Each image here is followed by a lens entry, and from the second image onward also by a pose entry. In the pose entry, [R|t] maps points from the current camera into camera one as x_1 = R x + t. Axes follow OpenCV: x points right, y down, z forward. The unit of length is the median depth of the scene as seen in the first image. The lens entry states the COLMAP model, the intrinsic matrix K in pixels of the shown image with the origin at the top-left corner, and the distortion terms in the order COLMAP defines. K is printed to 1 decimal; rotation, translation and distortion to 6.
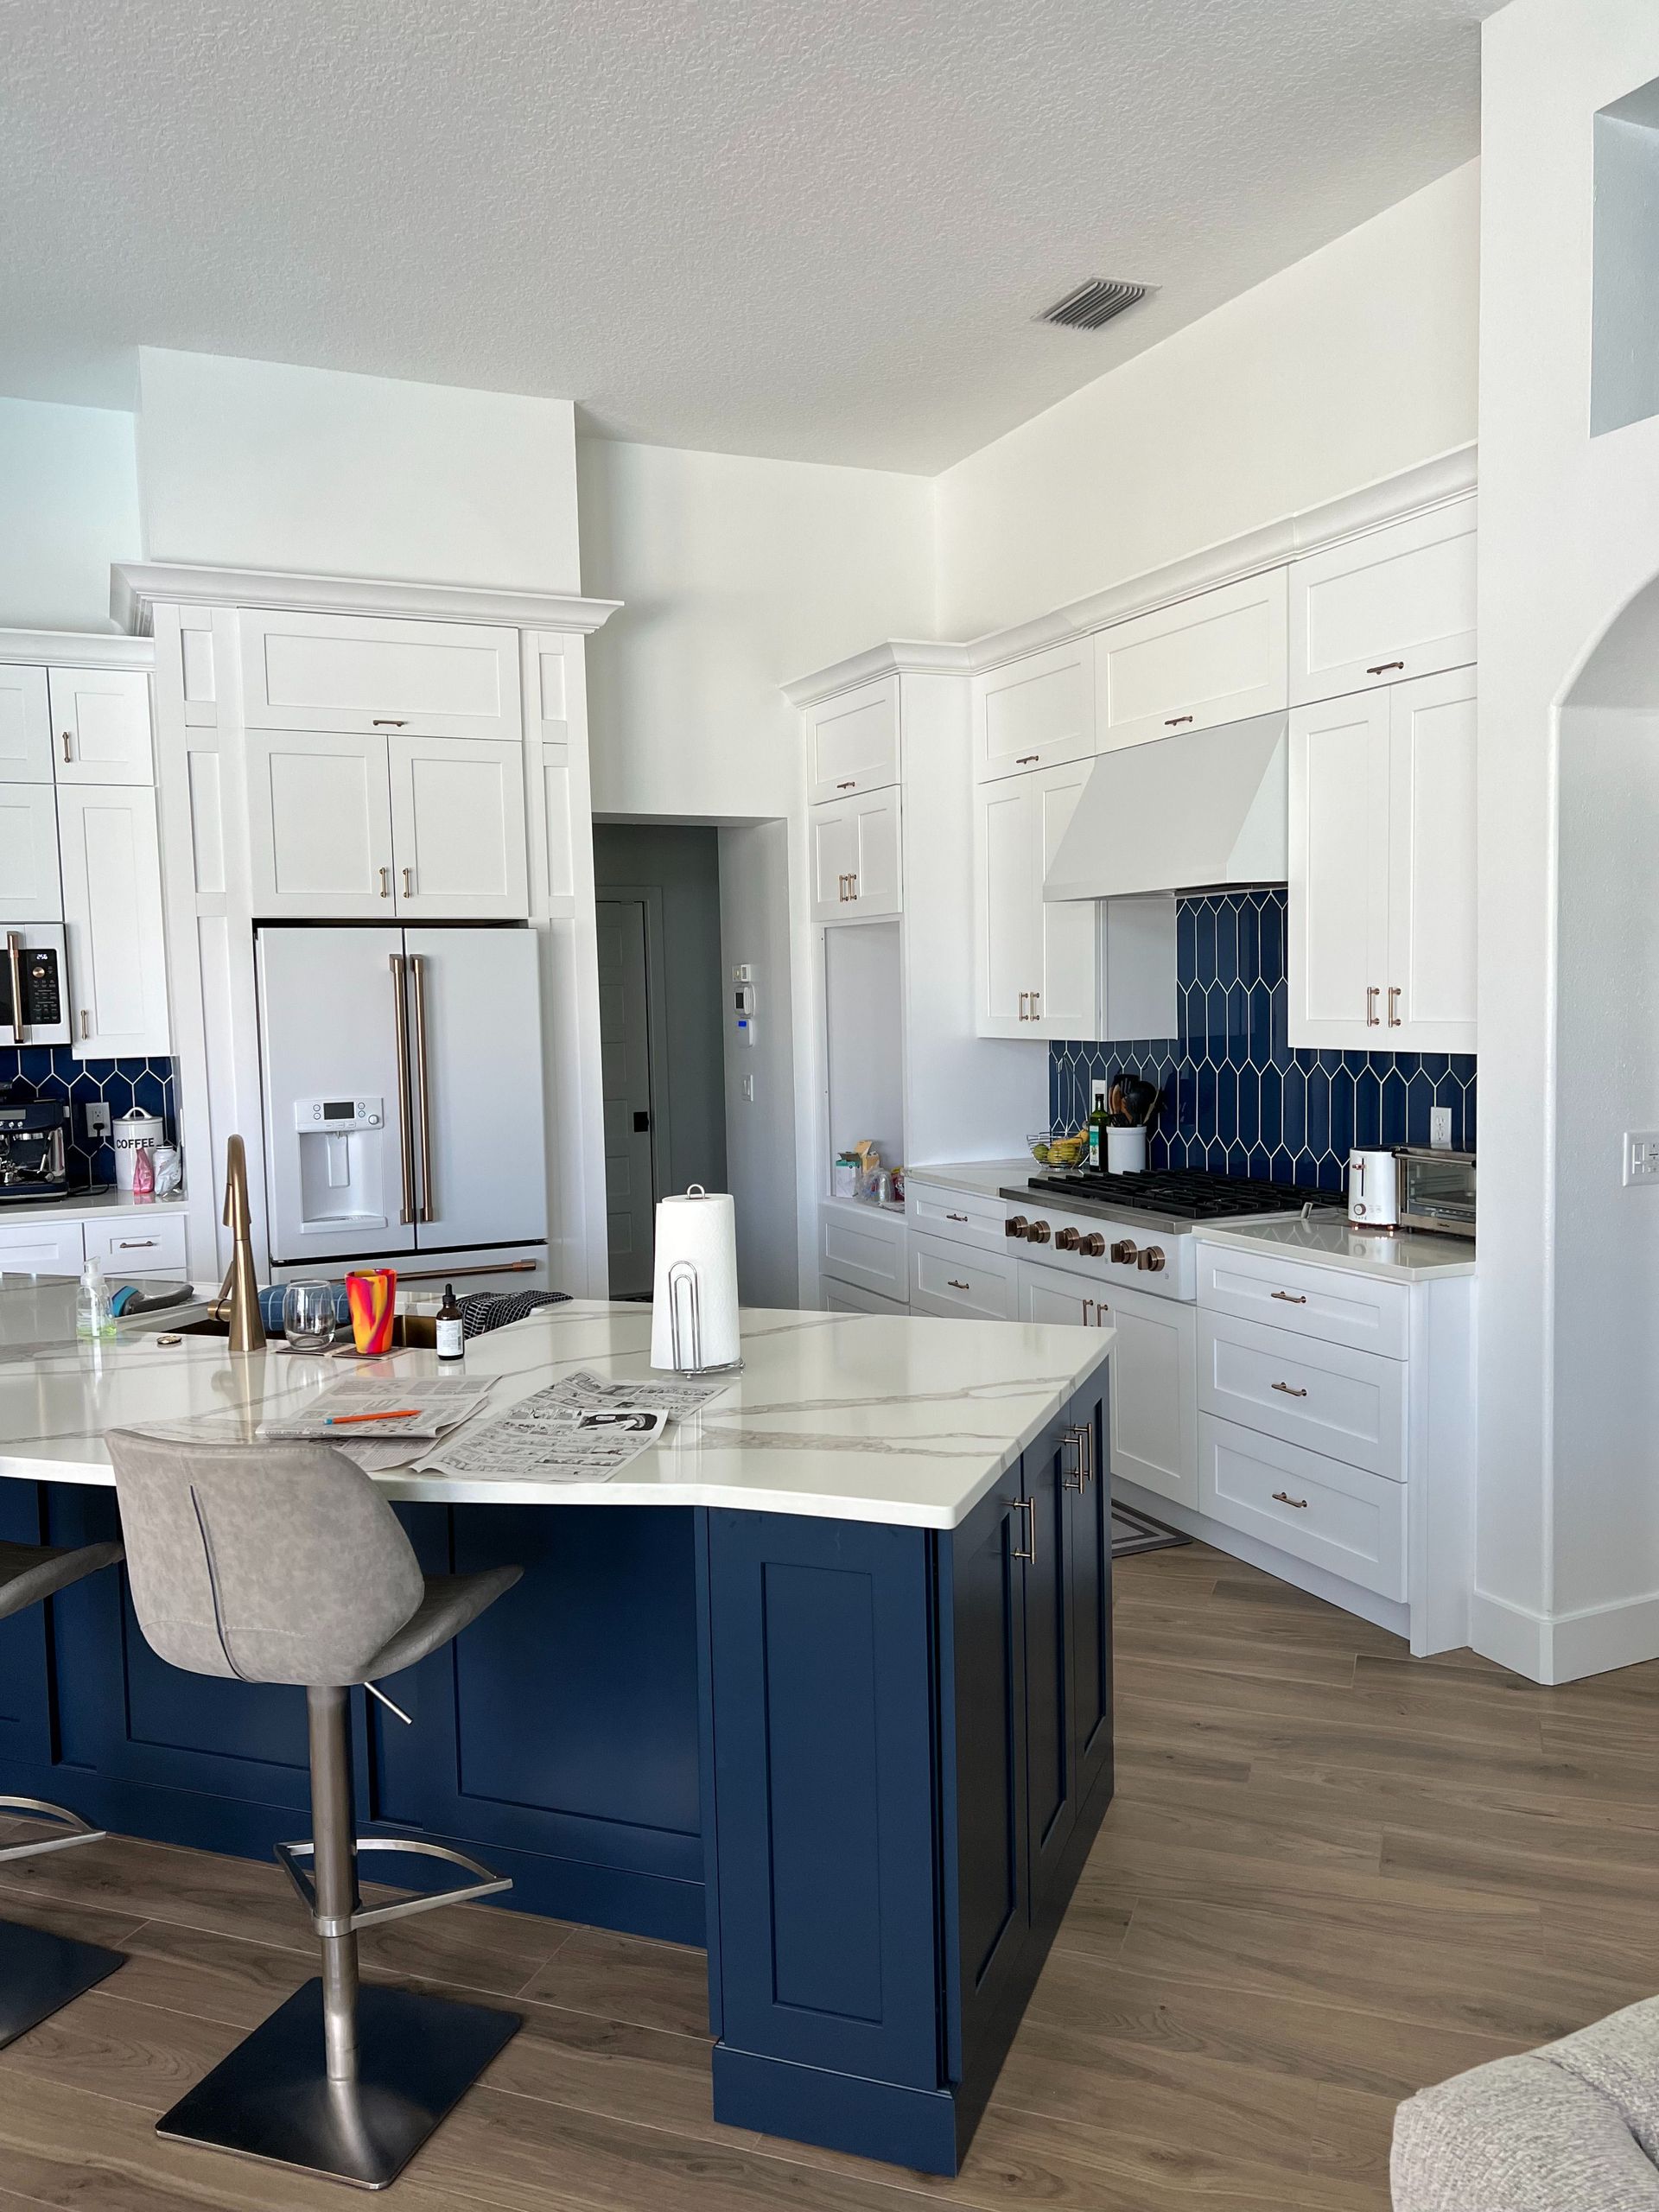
lens RADIAL K [[1668.5, 0, 824.1], [0, 1668.5, 1118.1], [0, 0, 1]] dist [0.064174, -0.070253]
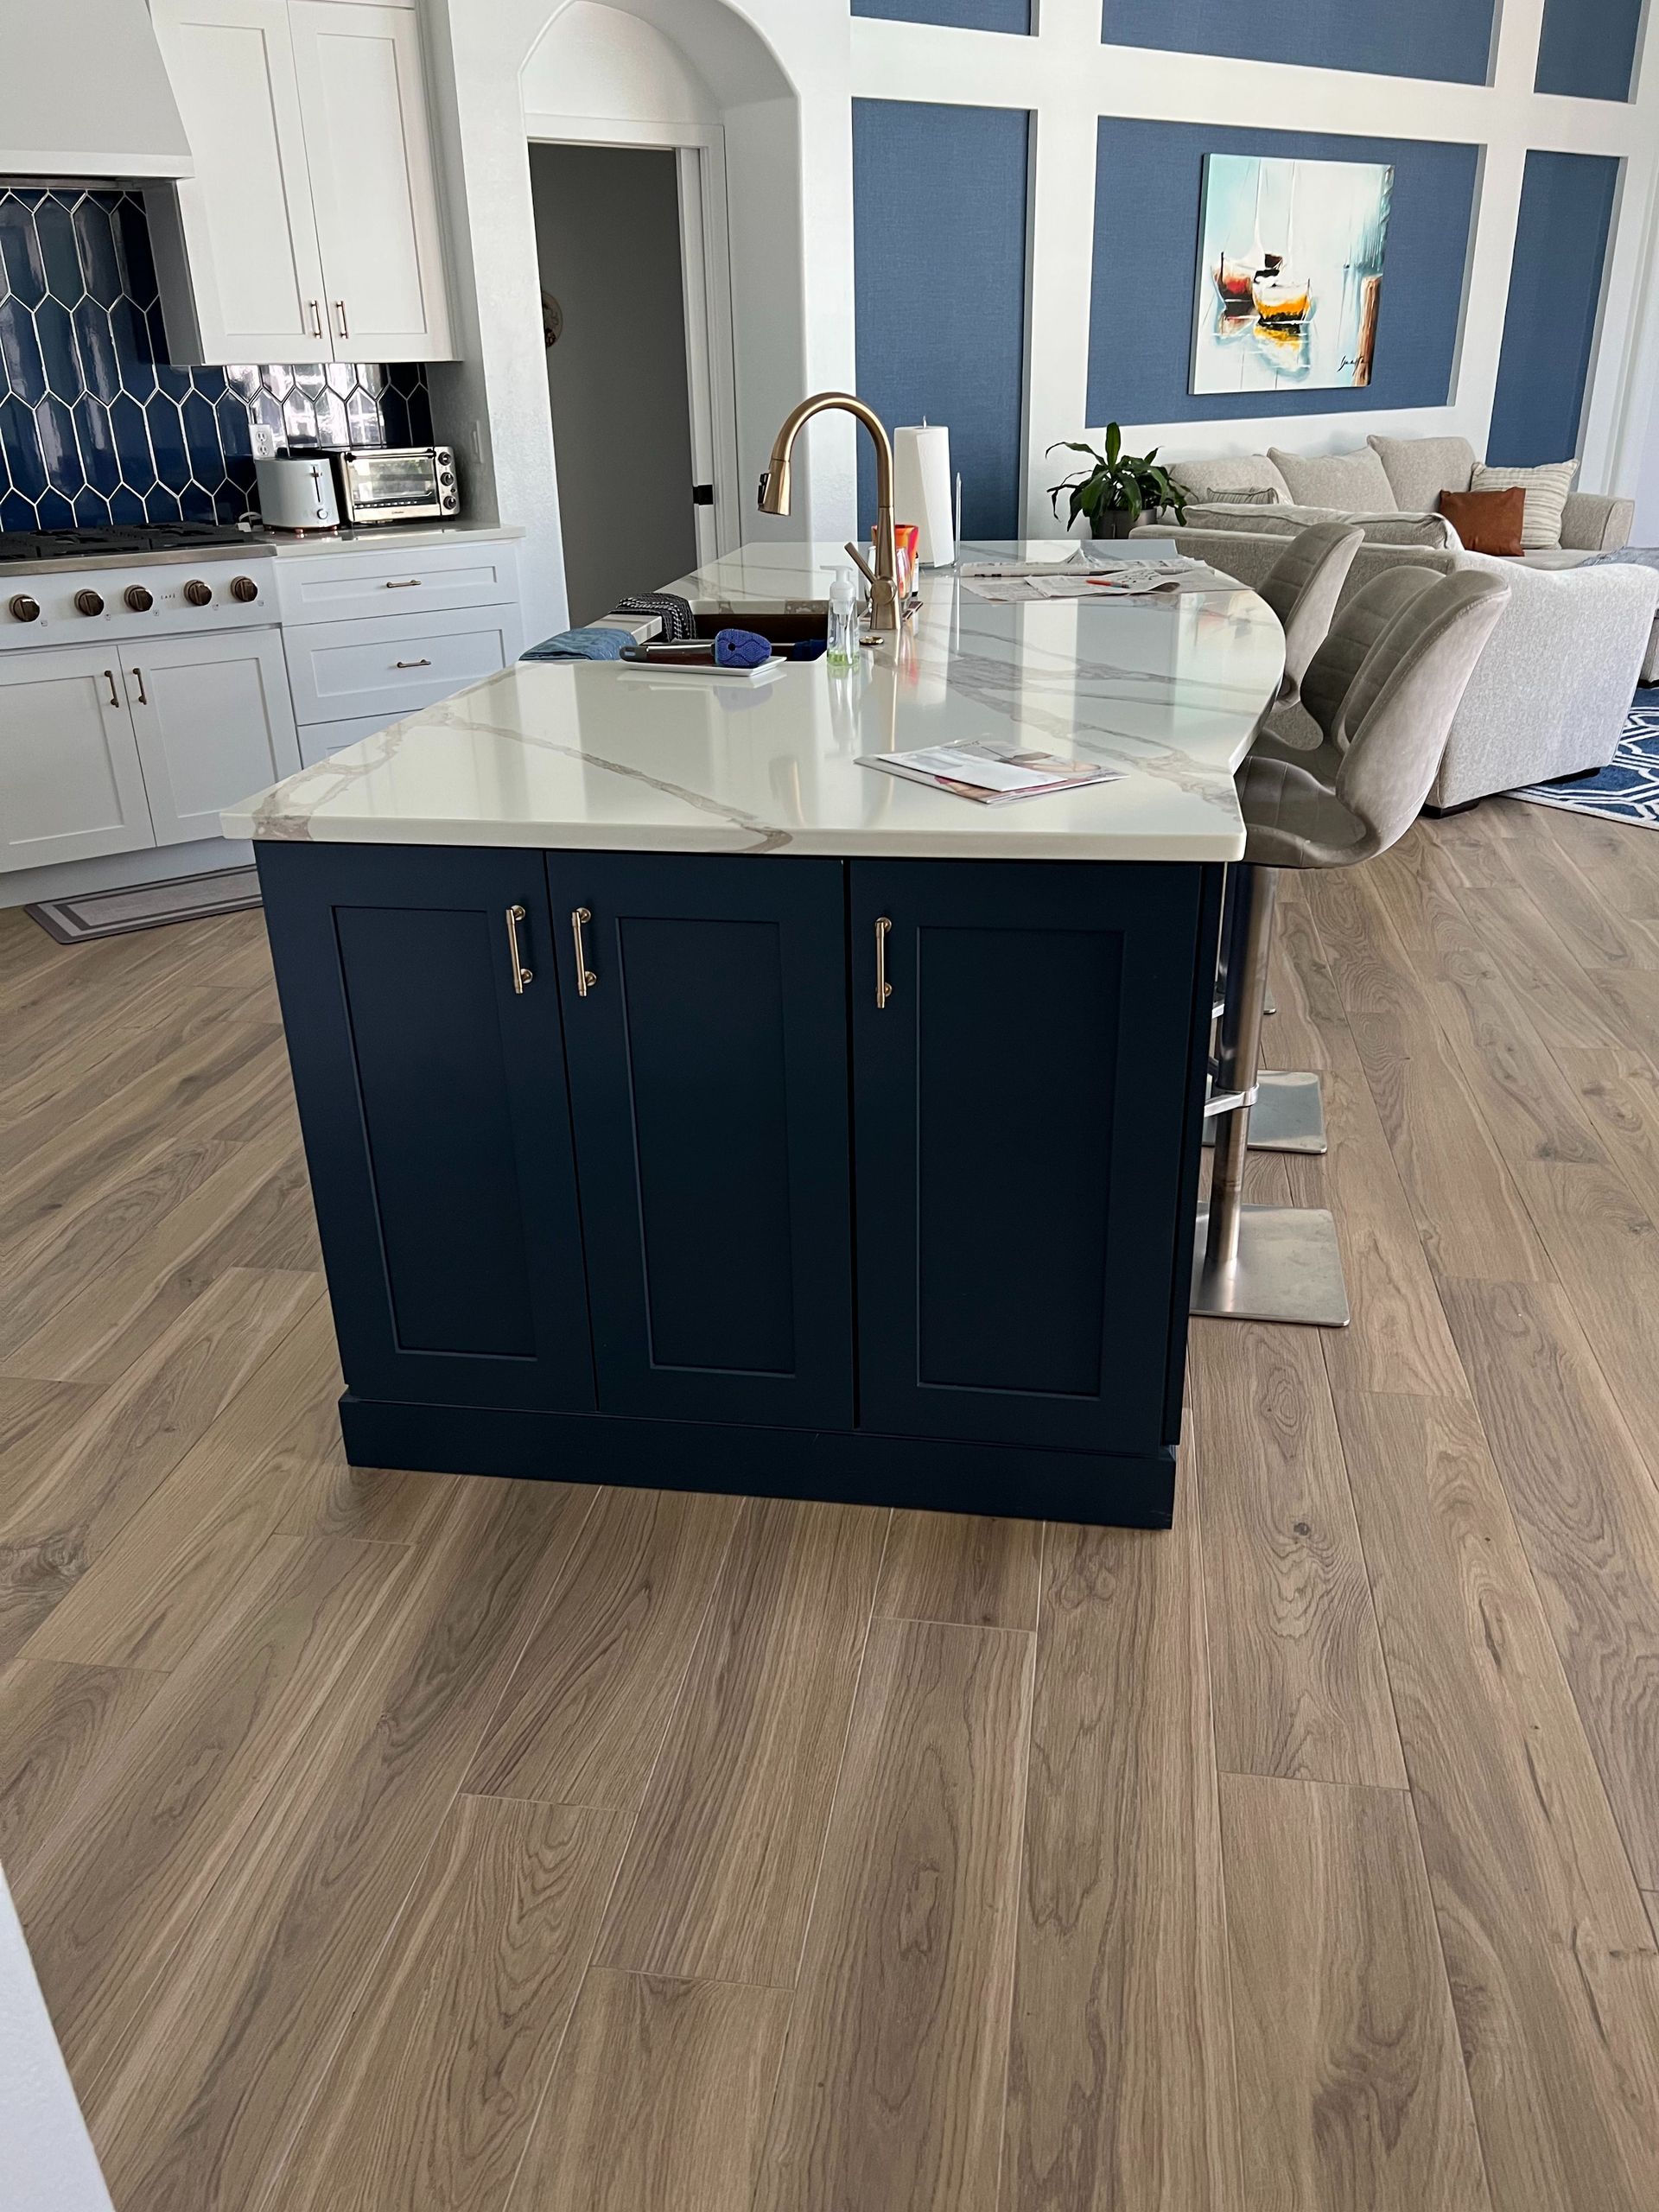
lens RADIAL K [[1653.2, 0, 836.1], [0, 1653.2, 1123.7], [0, 0, 1]] dist [0.065867, -0.073051]
pose [[-0.202789, -0.387687, 0.899208, -1.351882], [0.103428, 0.904671, 0.413367, -0.005512], [-0.973745, 0.176830, -0.143360, 1.253487]]
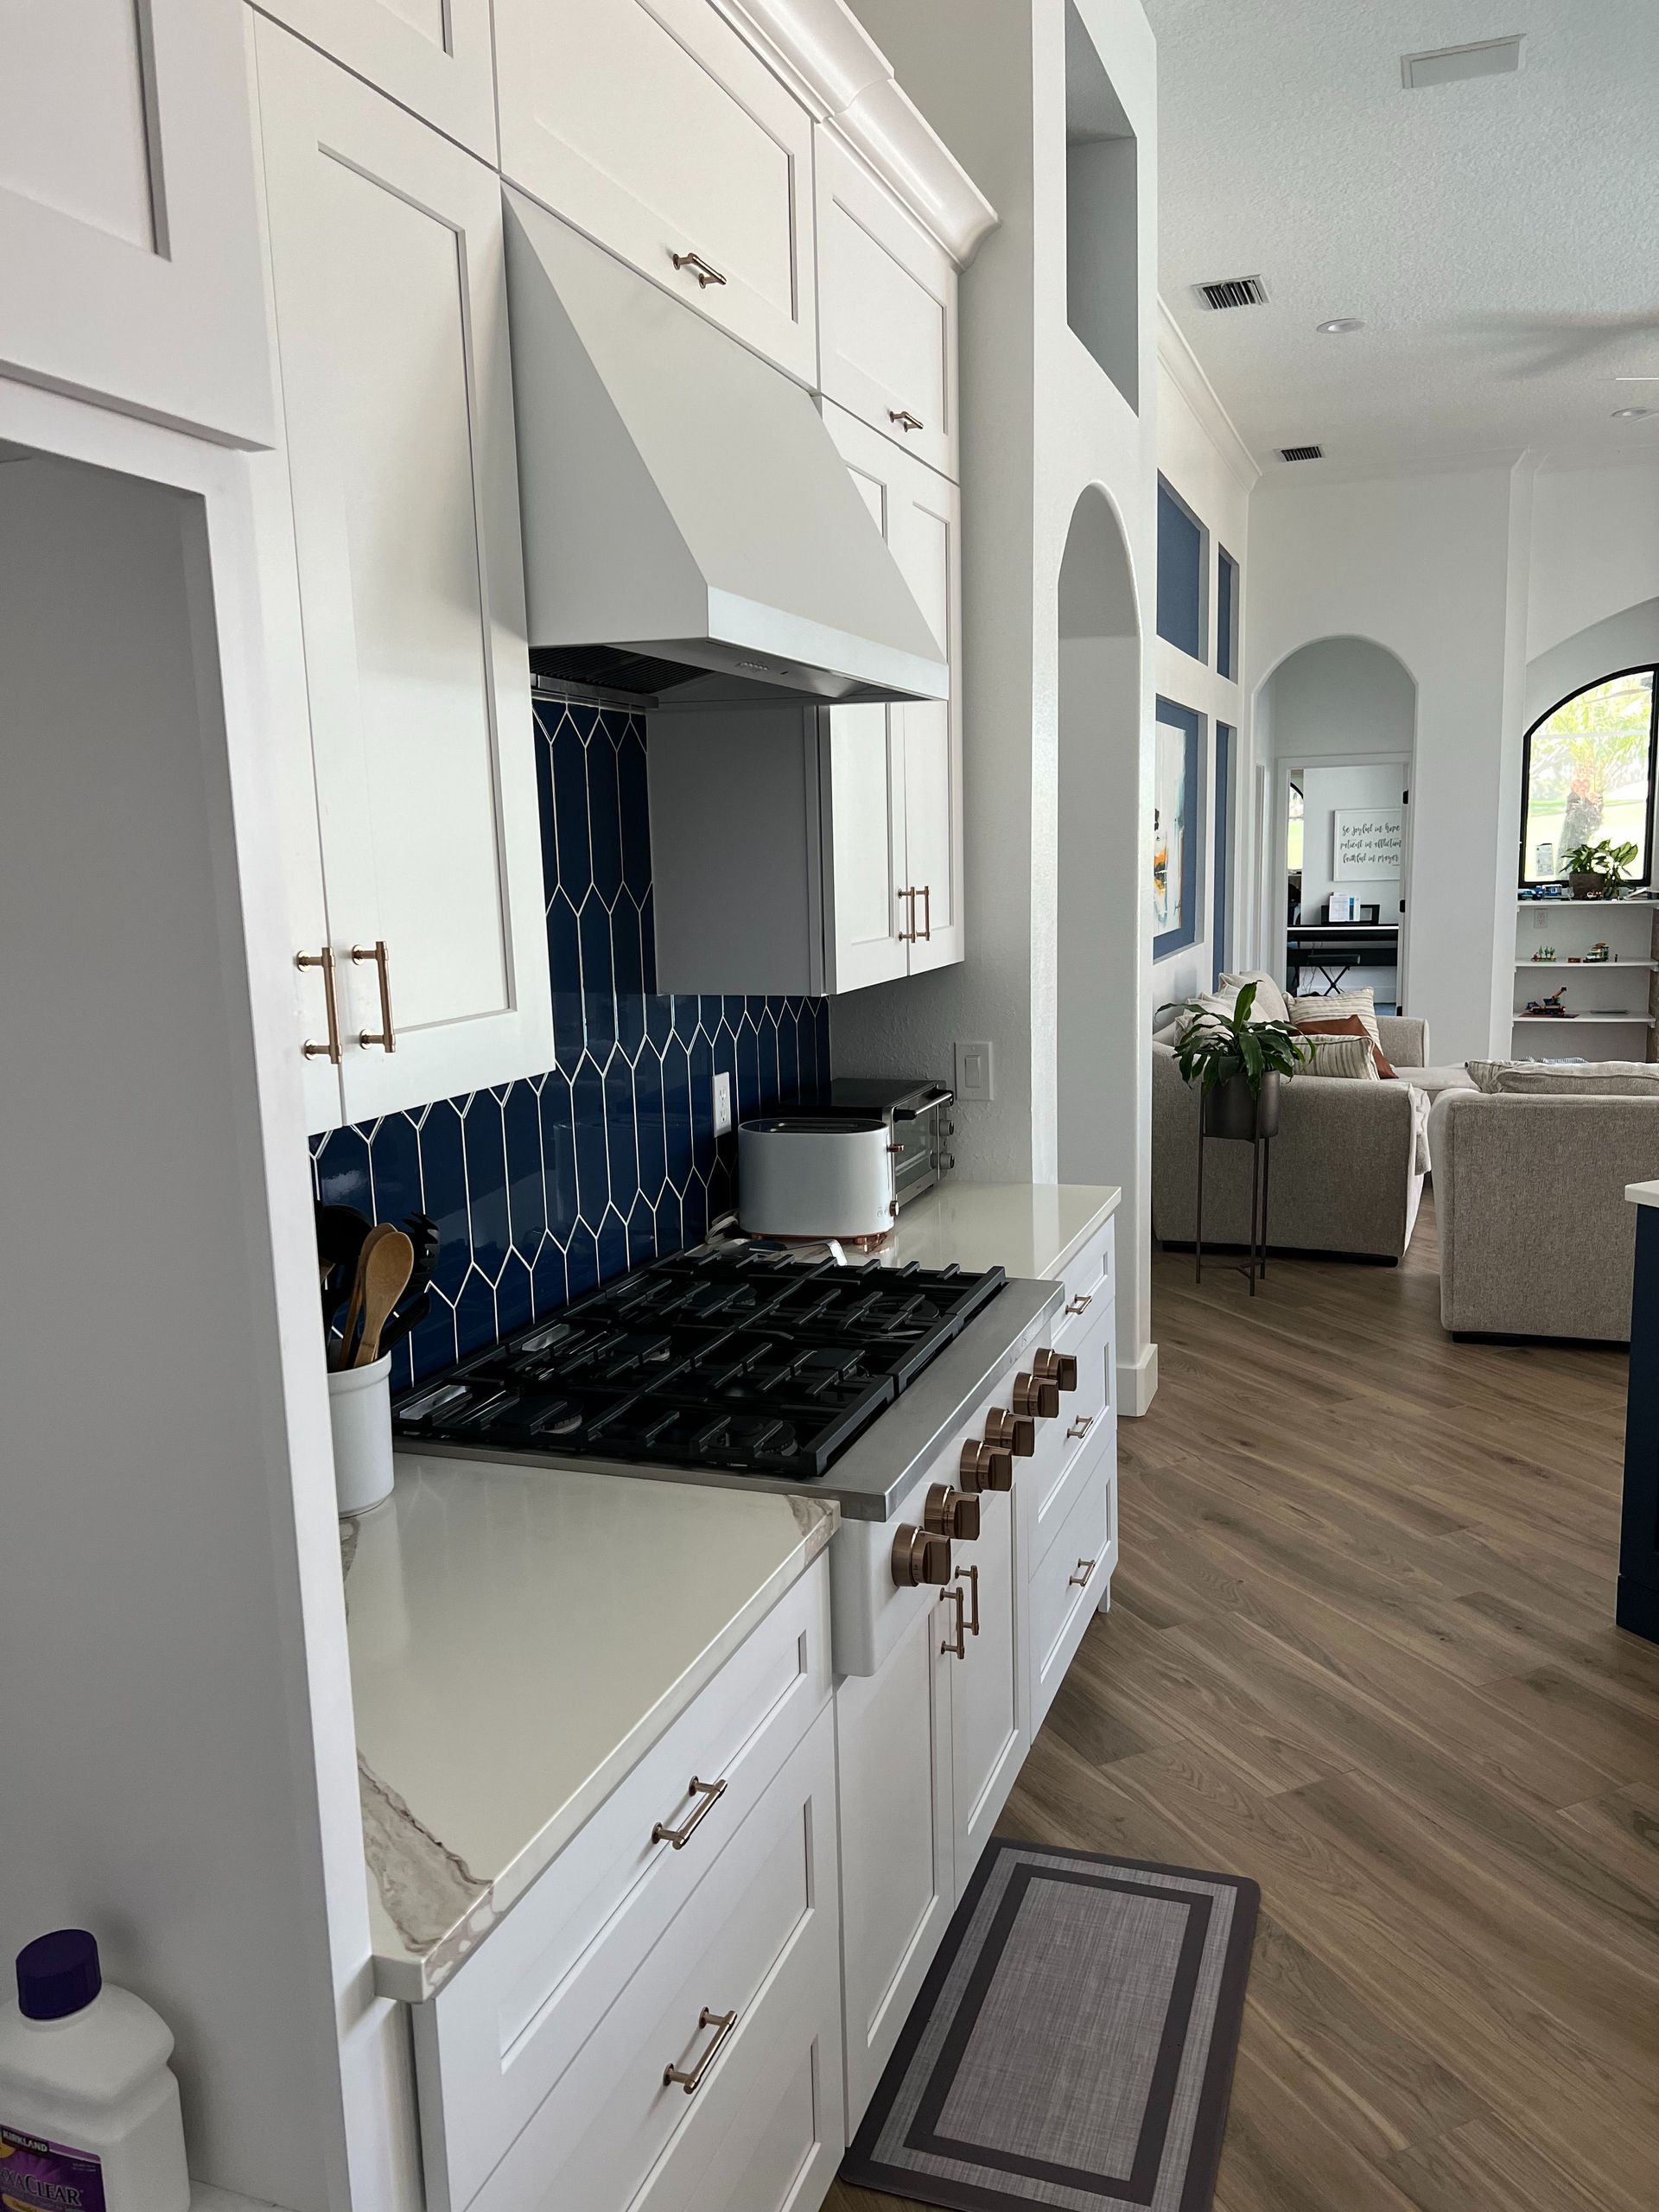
lens RADIAL K [[1653.2, 0, 836.1], [0, 1653.2, 1123.7], [0, 0, 1]] dist [0.065867, -0.073051]
pose [[-0.707502, -0.070380, 0.703198, -0.207673], [0.102133, 0.974401, 0.200281, -0.173852], [-0.699293, 0.213519, -0.682202, 2.080969]]
